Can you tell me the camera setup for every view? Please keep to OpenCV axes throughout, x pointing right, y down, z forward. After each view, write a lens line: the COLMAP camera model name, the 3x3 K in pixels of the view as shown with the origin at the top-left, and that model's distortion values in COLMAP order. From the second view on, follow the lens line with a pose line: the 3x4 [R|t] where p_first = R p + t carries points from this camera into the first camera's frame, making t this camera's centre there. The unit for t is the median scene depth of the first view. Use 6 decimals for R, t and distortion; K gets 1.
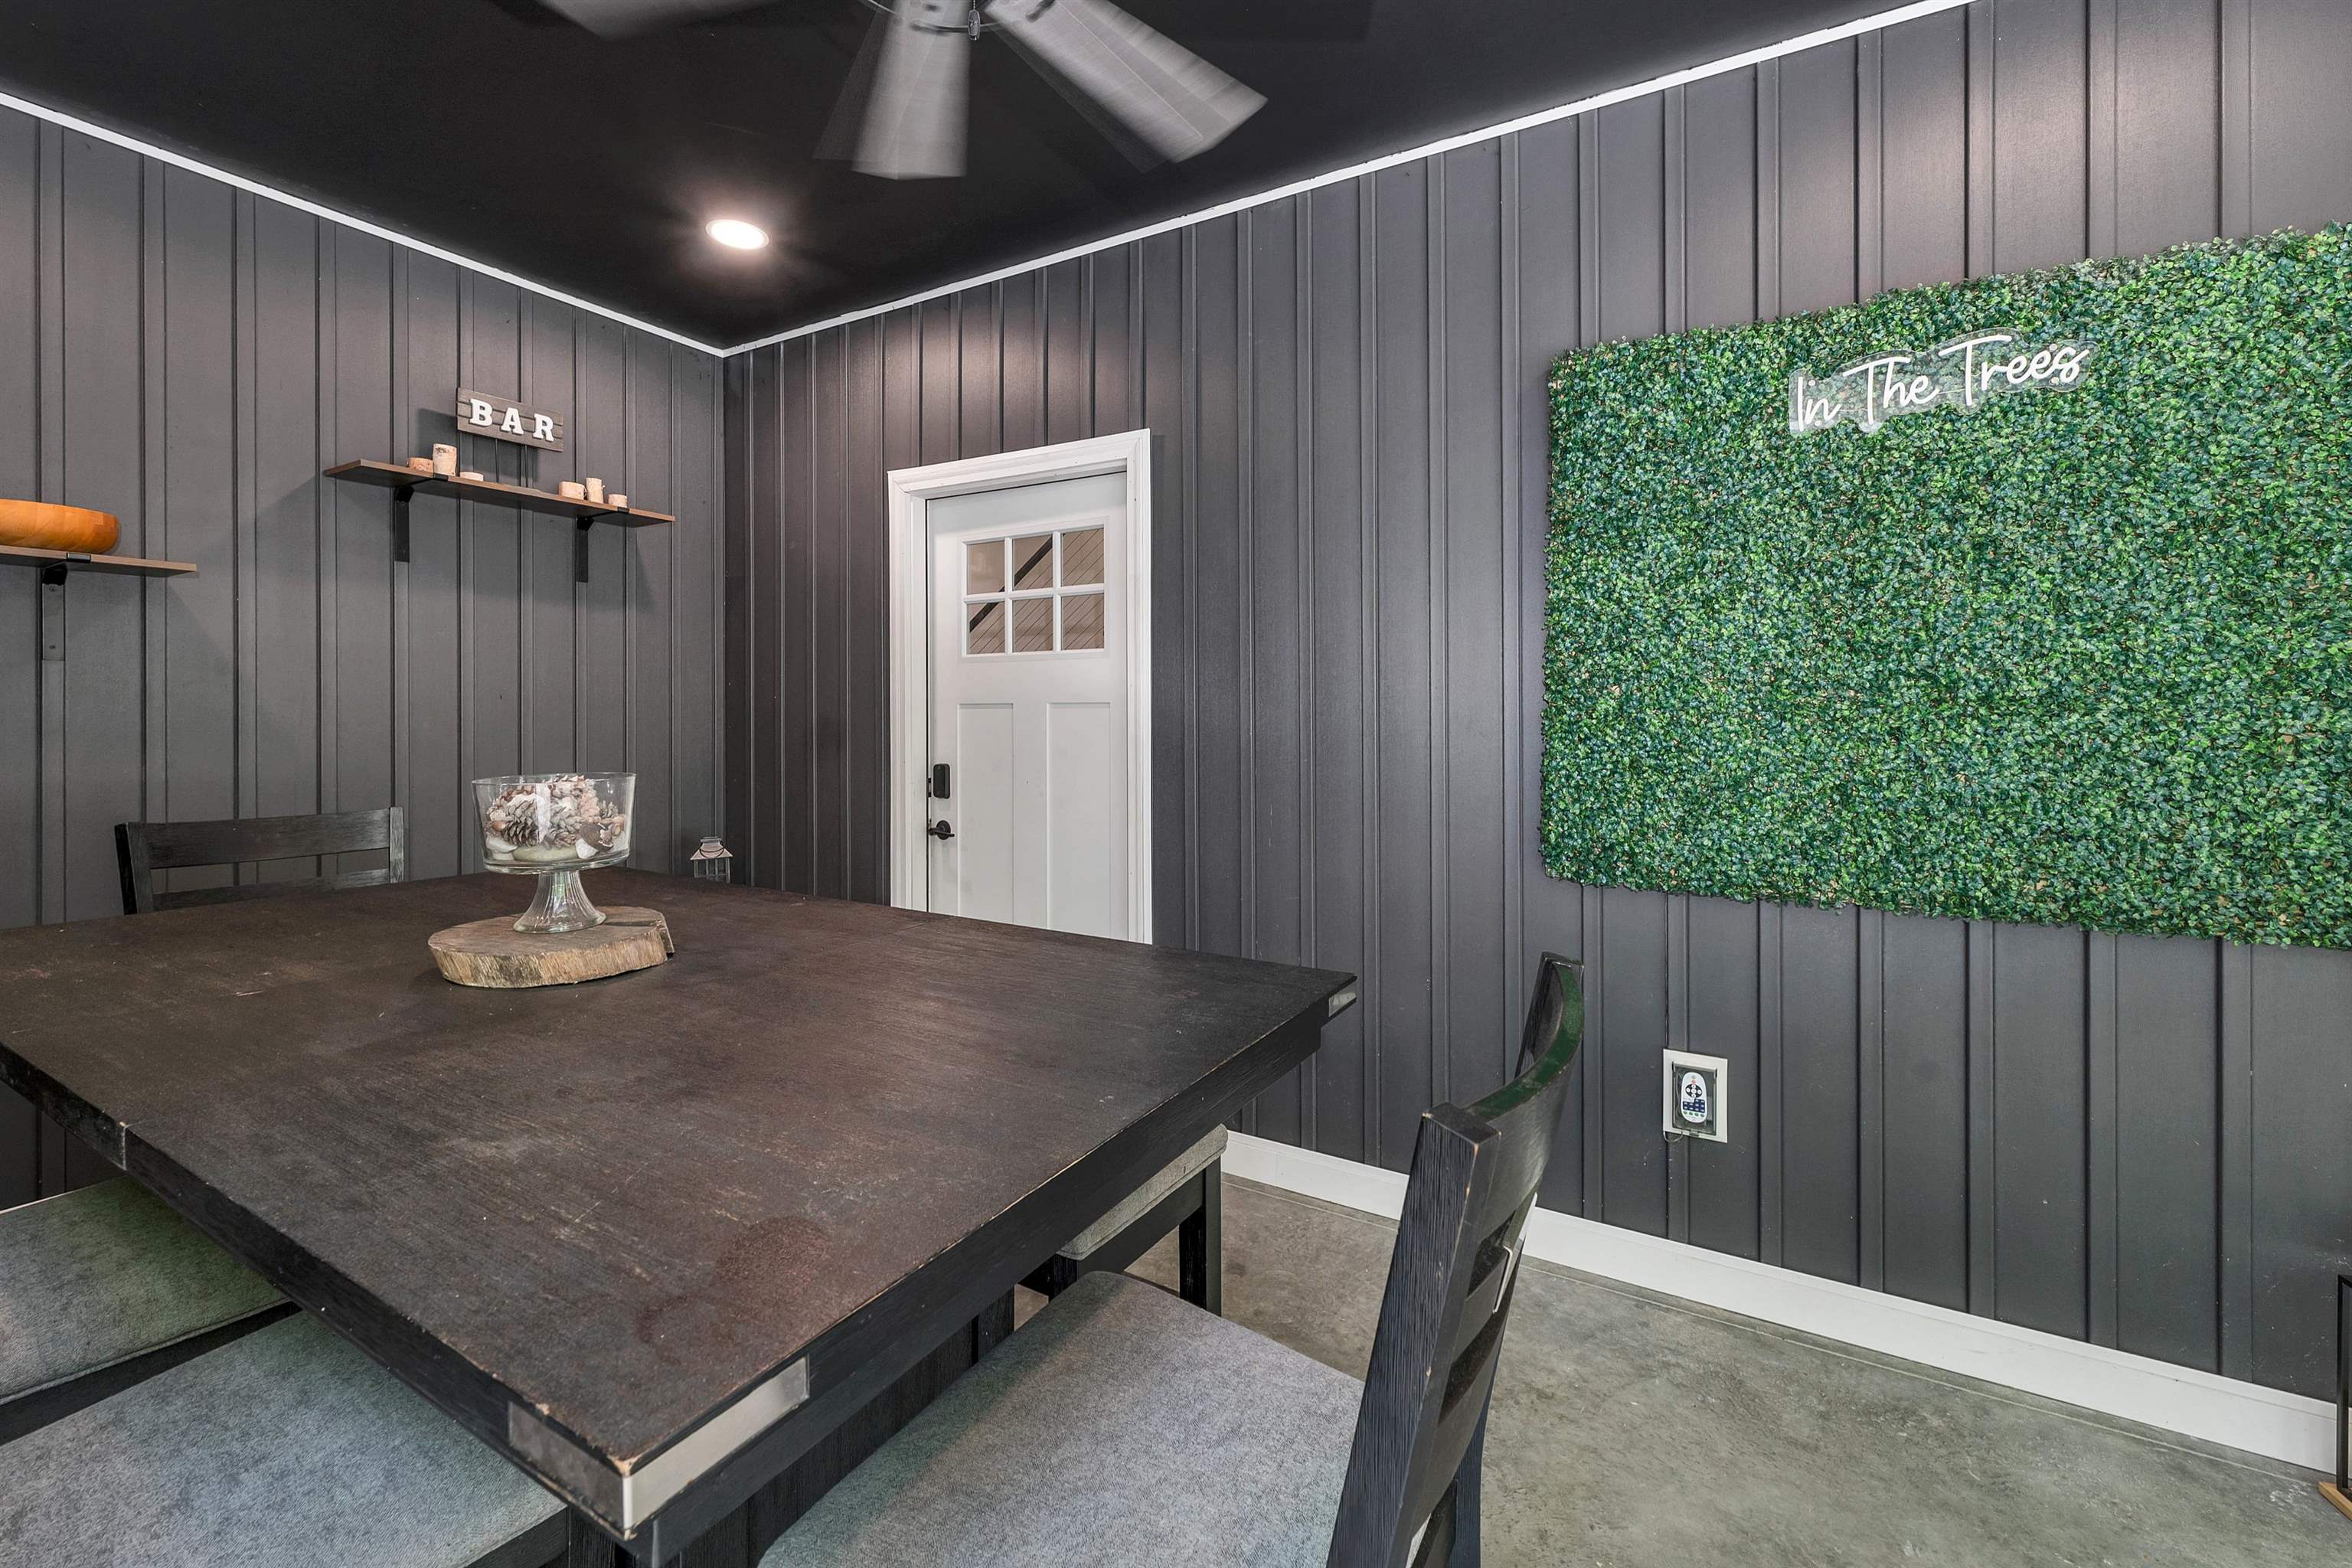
lens RADIAL K [[990.1, 0, 1167.4], [0, 990.1, 703.5], [0, 0, 1]] dist [0.000012, 0.000197]
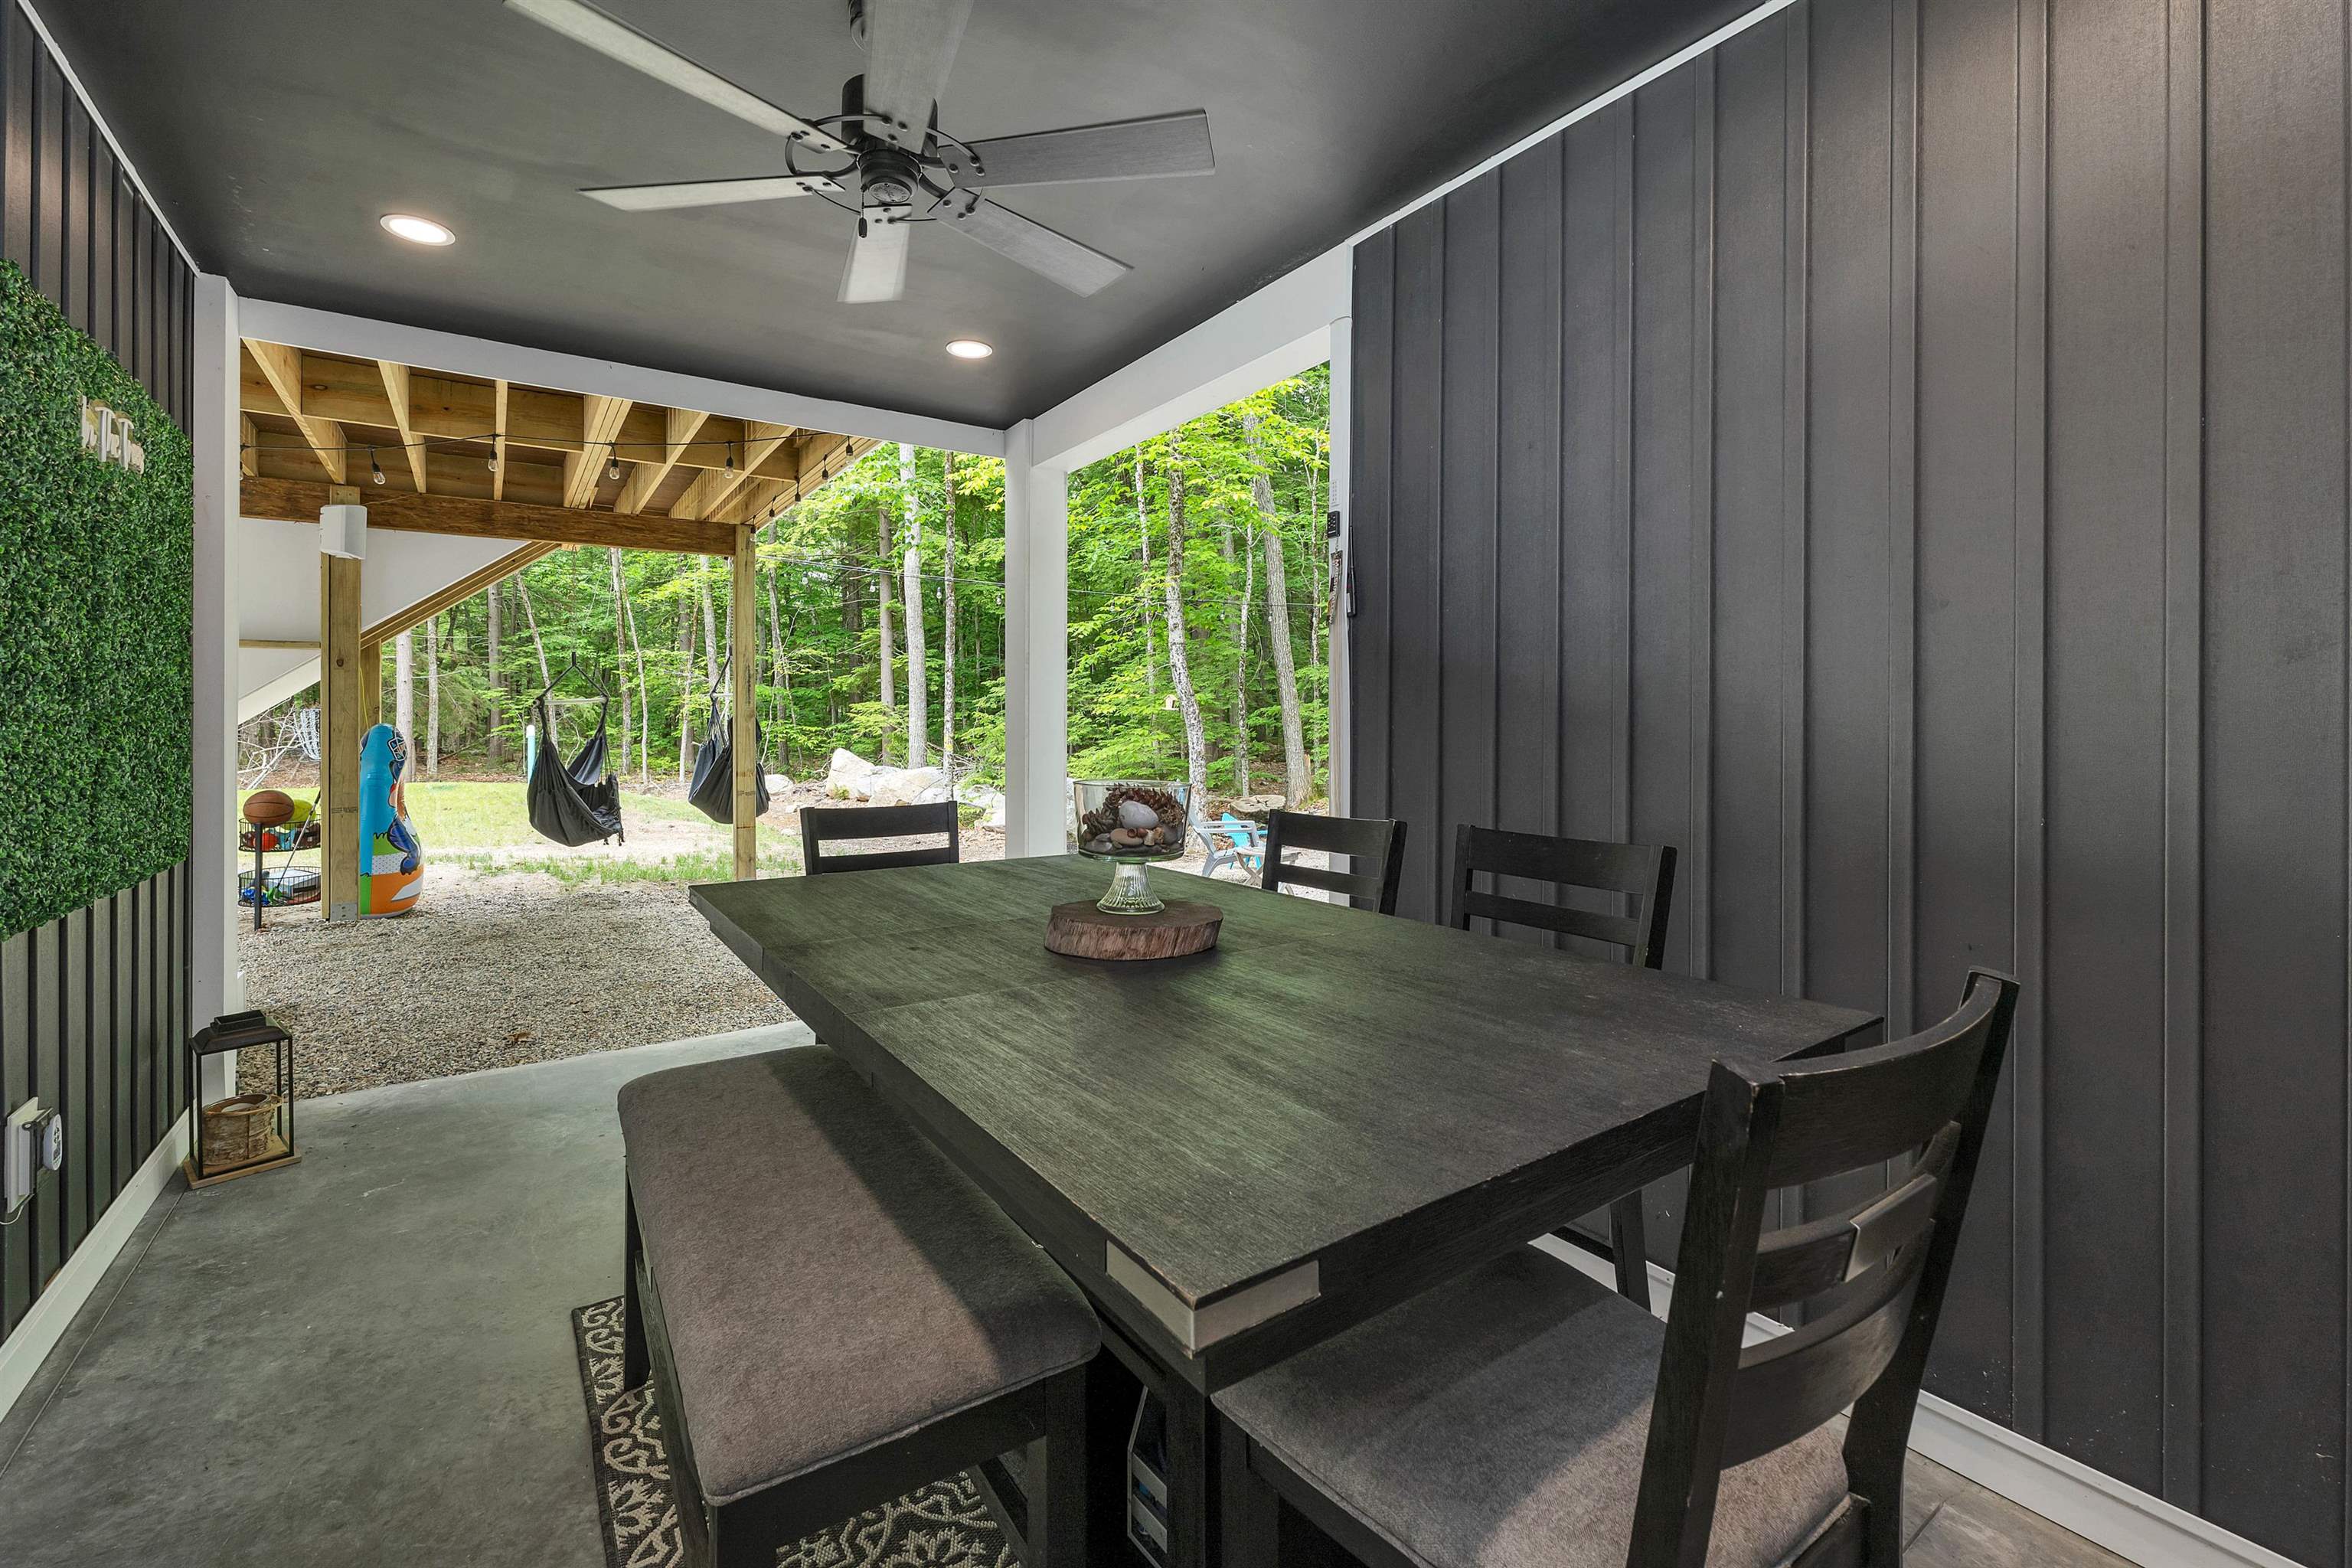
lens RADIAL K [[990.1, 0, 1167.4], [0, 990.1, 703.5], [0, 0, 1]] dist [0.000012, 0.000197]
pose [[-0.901187, 0.009672, 0.433322, -0.926500], [0.002609, 0.999854, -0.016892, 0.024078], [-0.433422, -0.014093, -0.901081, 1.652473]]
